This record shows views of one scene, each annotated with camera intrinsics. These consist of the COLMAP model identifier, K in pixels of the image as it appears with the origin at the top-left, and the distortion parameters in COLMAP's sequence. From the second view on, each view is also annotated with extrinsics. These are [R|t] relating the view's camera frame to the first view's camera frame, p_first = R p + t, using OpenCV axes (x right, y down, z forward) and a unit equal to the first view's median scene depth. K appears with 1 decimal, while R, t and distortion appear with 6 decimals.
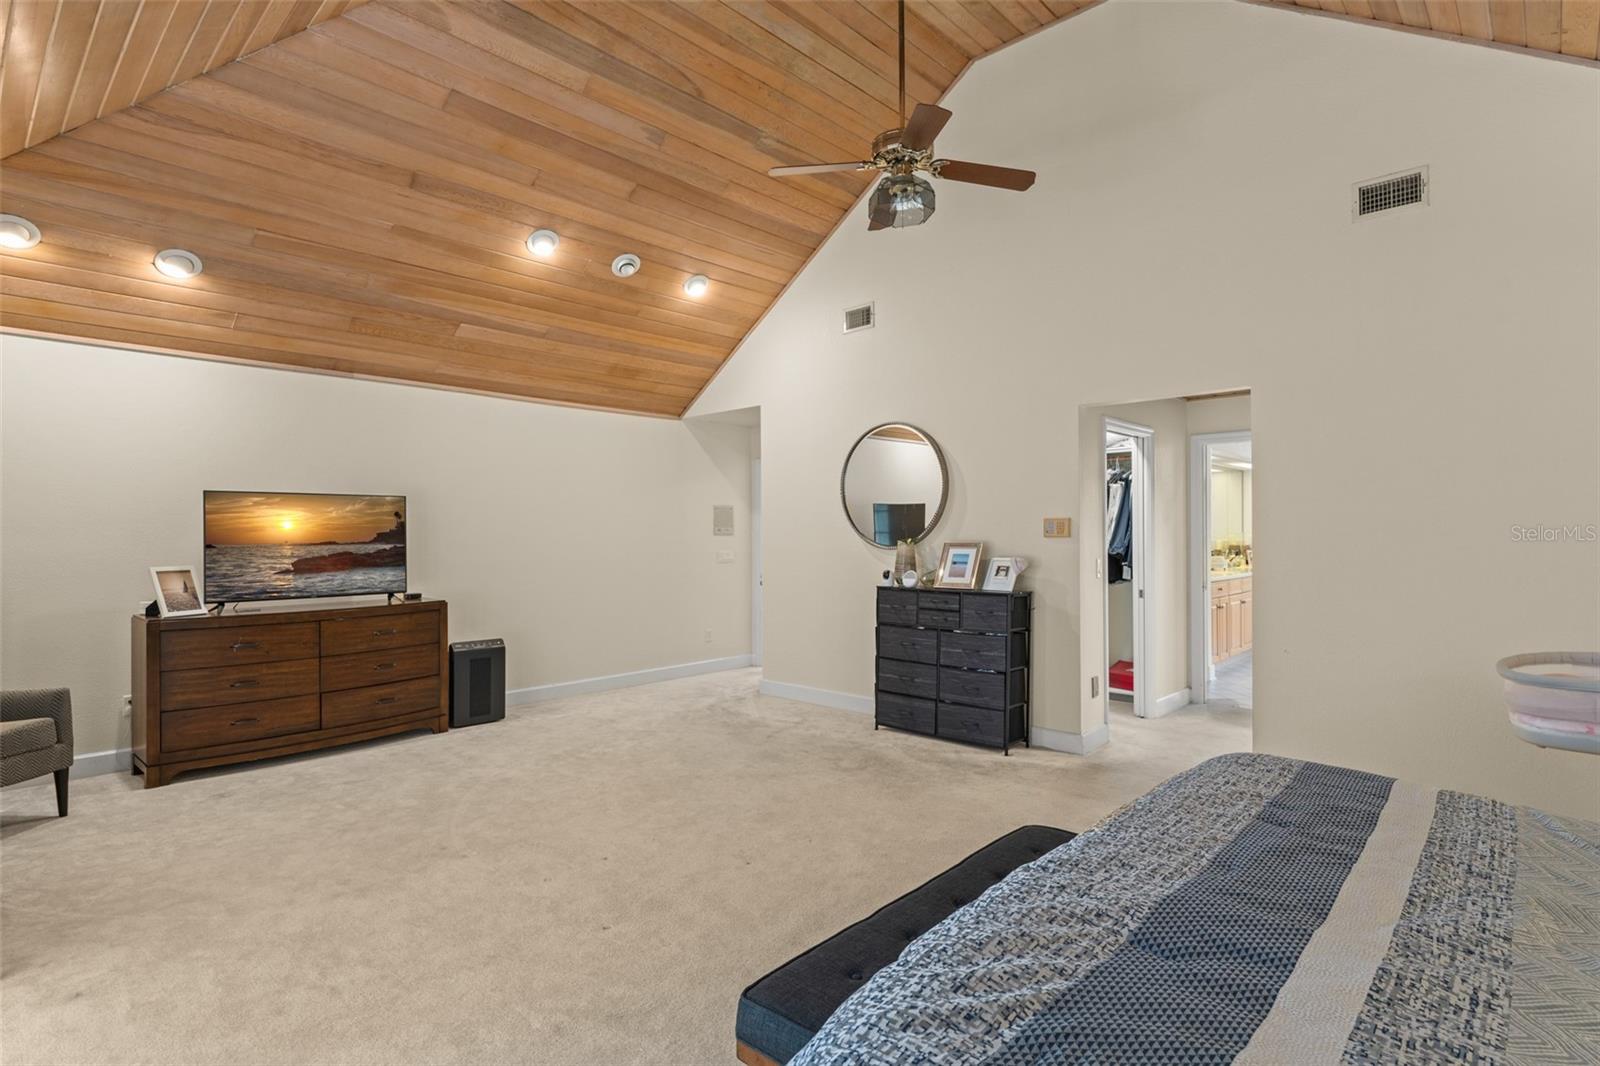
lens RADIAL K [[802.0, 0, 804.4], [0, 802.0, 530.4], [0, 0, 1]] dist [0.000801, 0.000028]
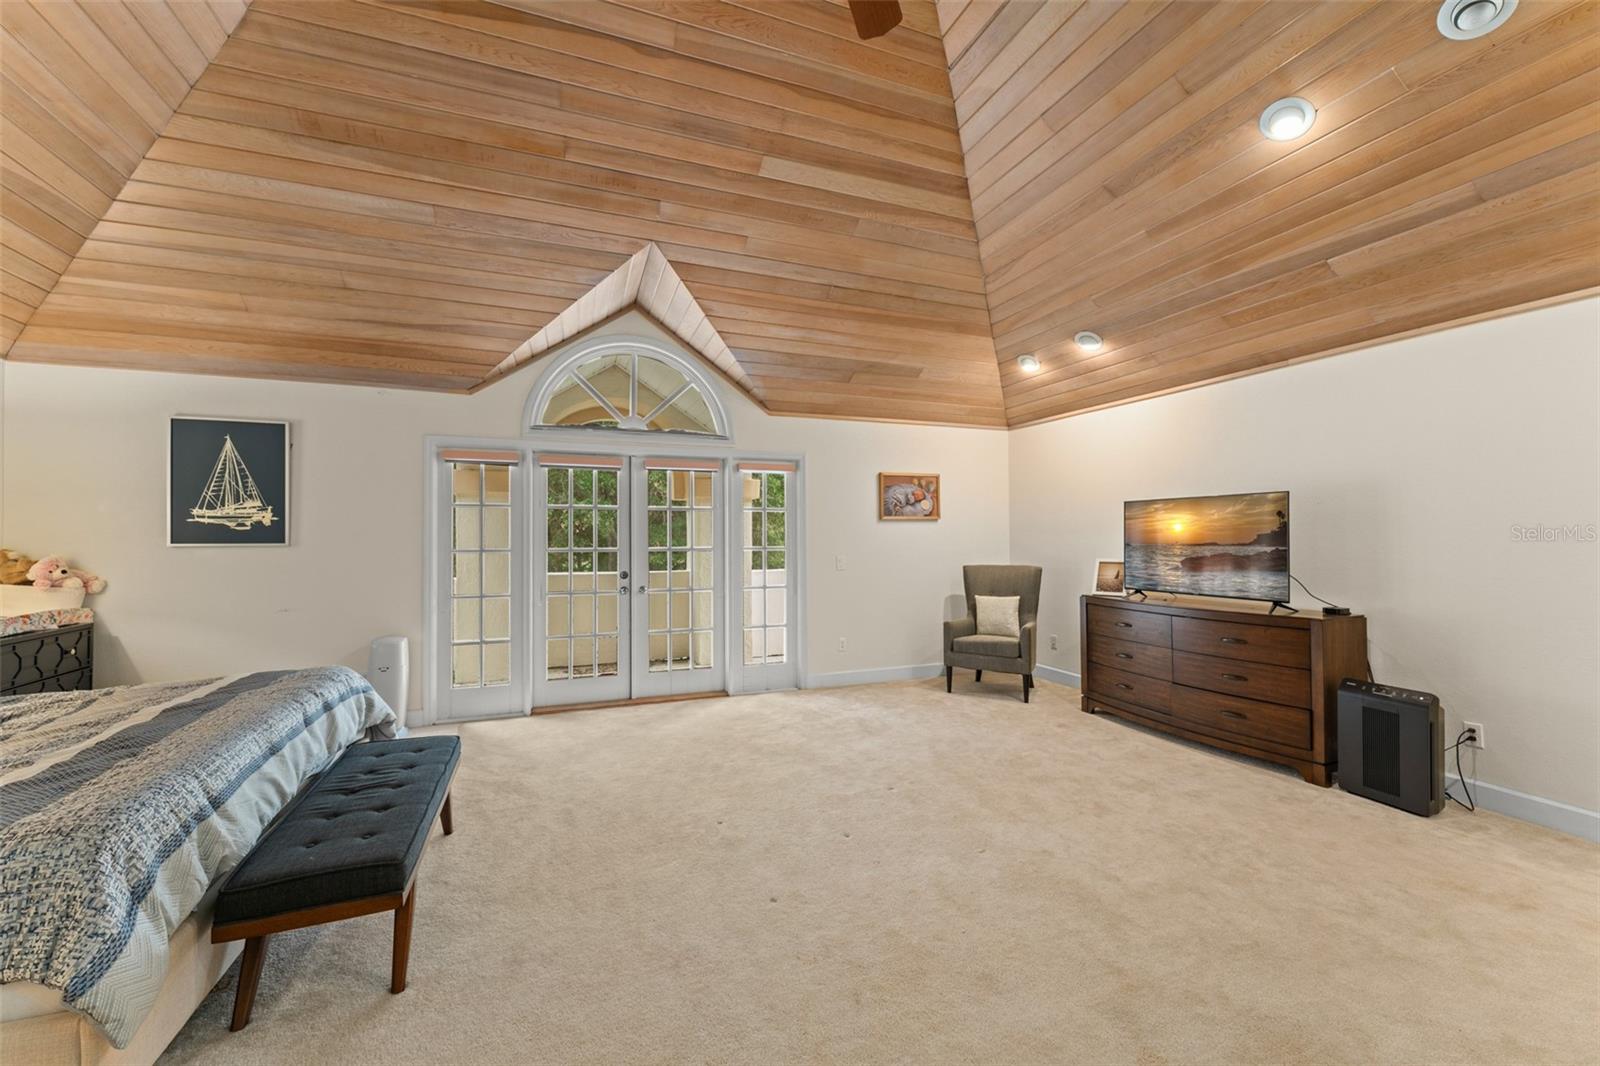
lens RADIAL K [[634.8, 0, 801.9], [0, 634.8, 537.6], [0, 0, 1]] dist [-0.007355, 0.001043]
pose [[-0.446271, 0.008095, -0.894861, 0.354074], [0.008587, 0.999952, 0.004764, -0.000912], [0.894856, -0.005558, -0.446319, 0.862300]]
